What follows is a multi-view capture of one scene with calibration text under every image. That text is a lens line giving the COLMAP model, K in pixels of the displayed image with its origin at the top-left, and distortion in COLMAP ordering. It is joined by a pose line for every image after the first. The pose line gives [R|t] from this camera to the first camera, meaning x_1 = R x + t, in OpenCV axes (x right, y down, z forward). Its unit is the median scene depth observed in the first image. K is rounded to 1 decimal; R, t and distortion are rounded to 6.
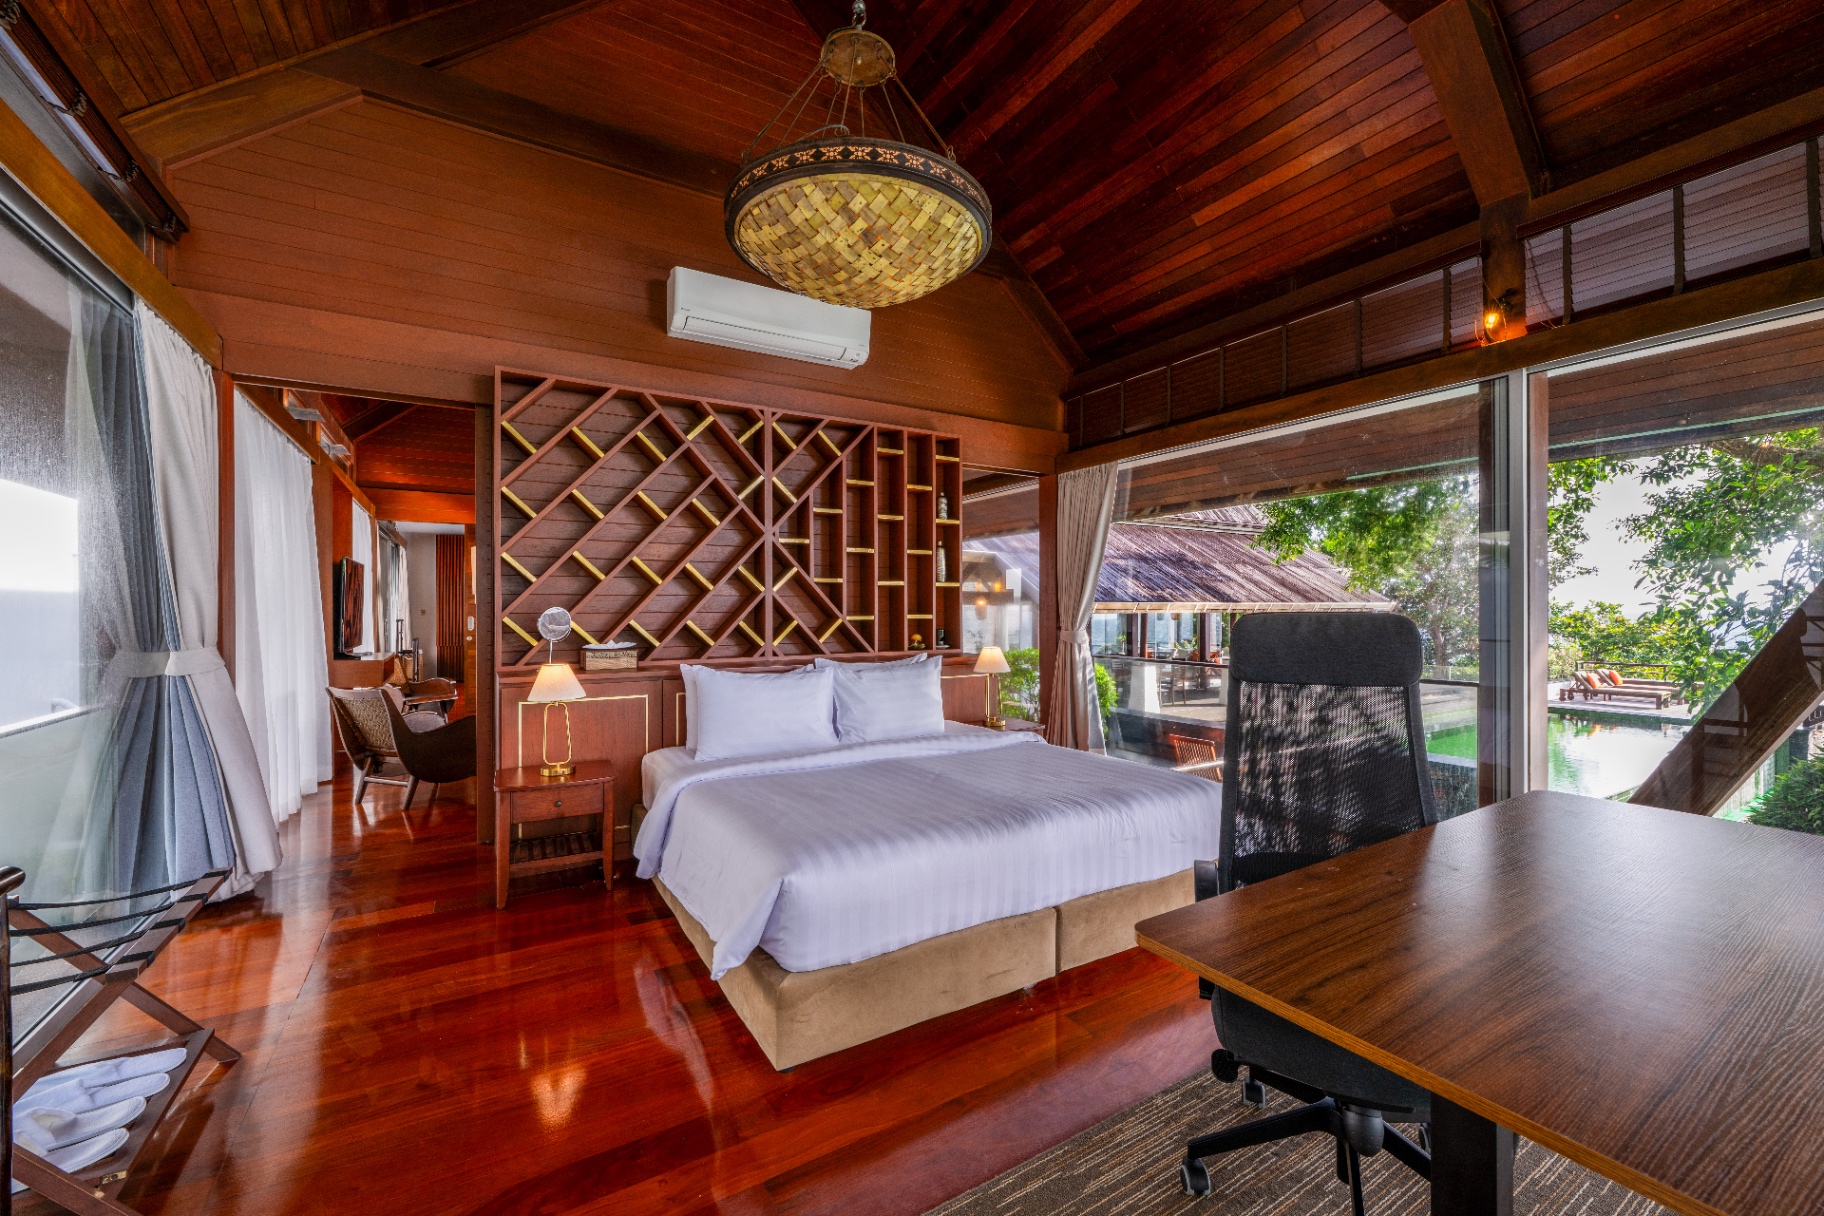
lens RADIAL K [[733.7, 0, 903.8], [0, 733.7, 609.8], [0, 0, 1]] dist [-0.002386, -0.000112]
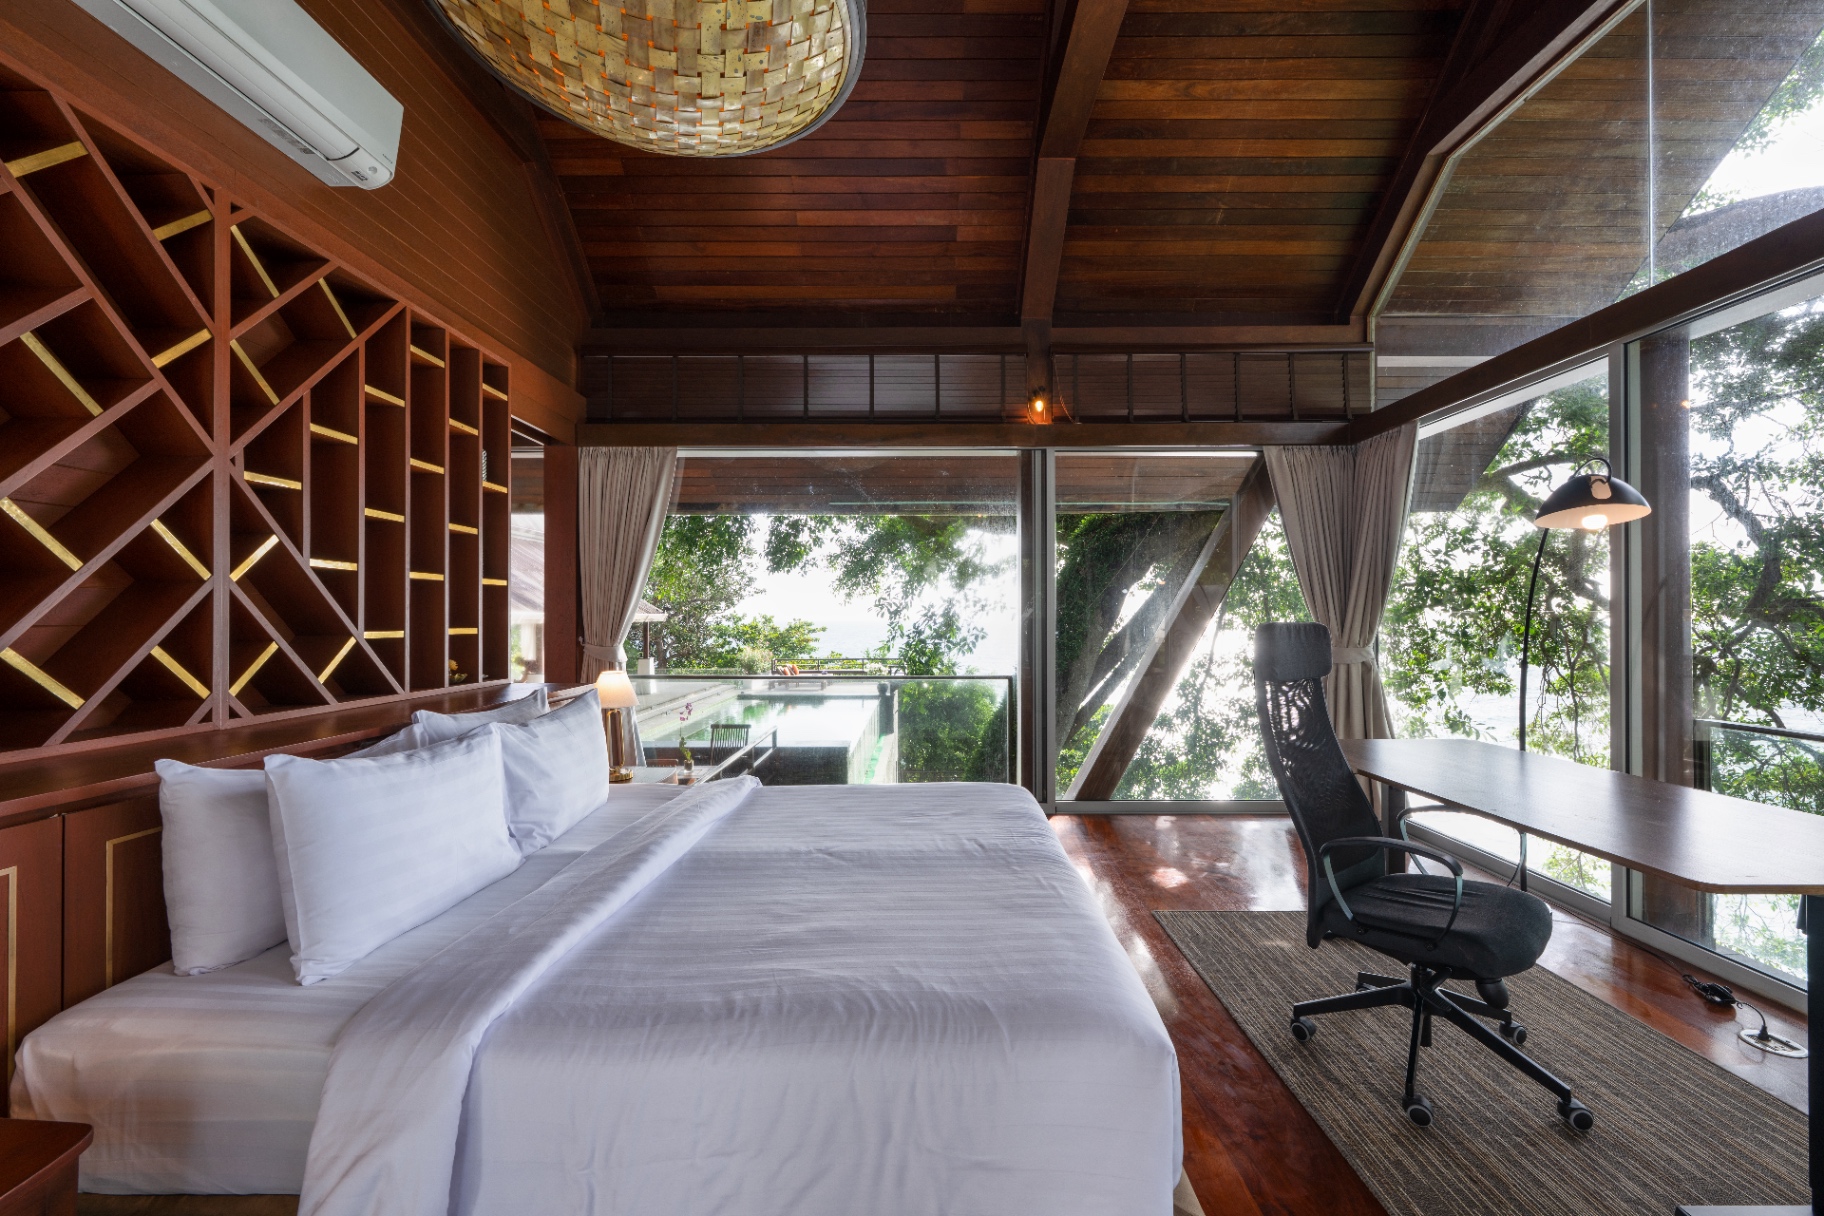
lens RADIAL K [[733.7, 0, 909.5], [0, 733.7, 613.0], [0, 0, 1]] dist [-0.002386, -0.000112]
pose [[0.513827, 0.007909, 0.857858, -0.347043], [0.000999, 0.999951, -0.009818, 0.000350], [-0.857893, 0.005901, 0.513794, 0.372737]]
